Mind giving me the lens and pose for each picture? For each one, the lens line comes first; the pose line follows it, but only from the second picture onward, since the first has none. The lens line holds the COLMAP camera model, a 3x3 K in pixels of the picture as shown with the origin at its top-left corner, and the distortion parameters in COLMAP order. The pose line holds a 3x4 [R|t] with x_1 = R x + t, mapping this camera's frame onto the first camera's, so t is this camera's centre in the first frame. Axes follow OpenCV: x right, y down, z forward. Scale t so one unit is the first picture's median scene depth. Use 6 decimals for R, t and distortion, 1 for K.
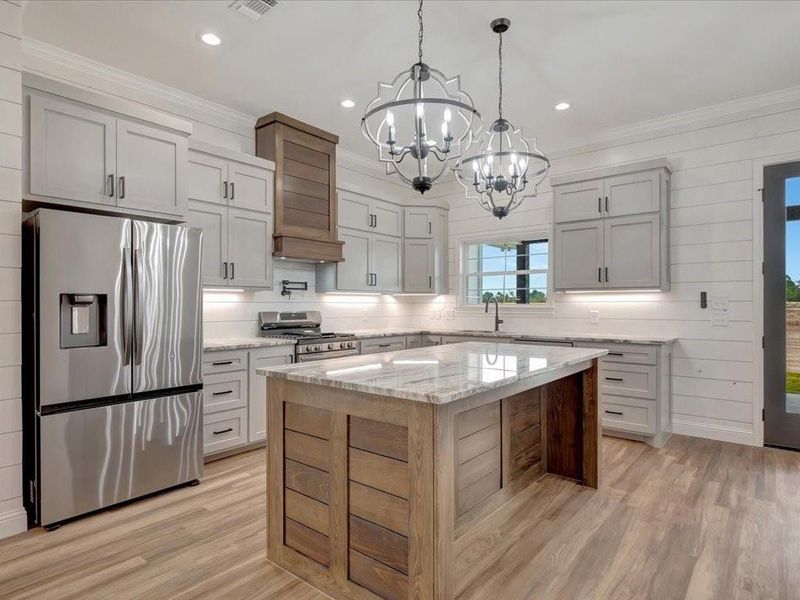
lens RADIAL K [[450.8, 0, 398.7], [0, 450.8, 302.4], [0, 0, 1]] dist [0.000947, 0.000225]
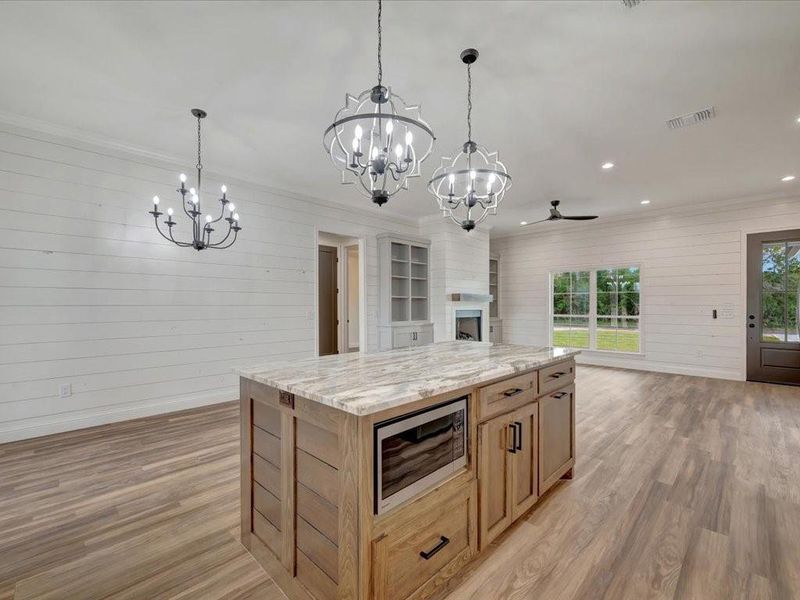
lens RADIAL K [[360.3, 0, 400.0], [0, 360.3, 300.0], [0, 0, 1]] dist [0.000253, -0.000141]
pose [[-0.996654, 0.005011, 0.081584, 0.095751], [0.003519, 0.999824, -0.018421, 0.002528], [-0.081661, -0.018073, -0.996496, 1.206478]]
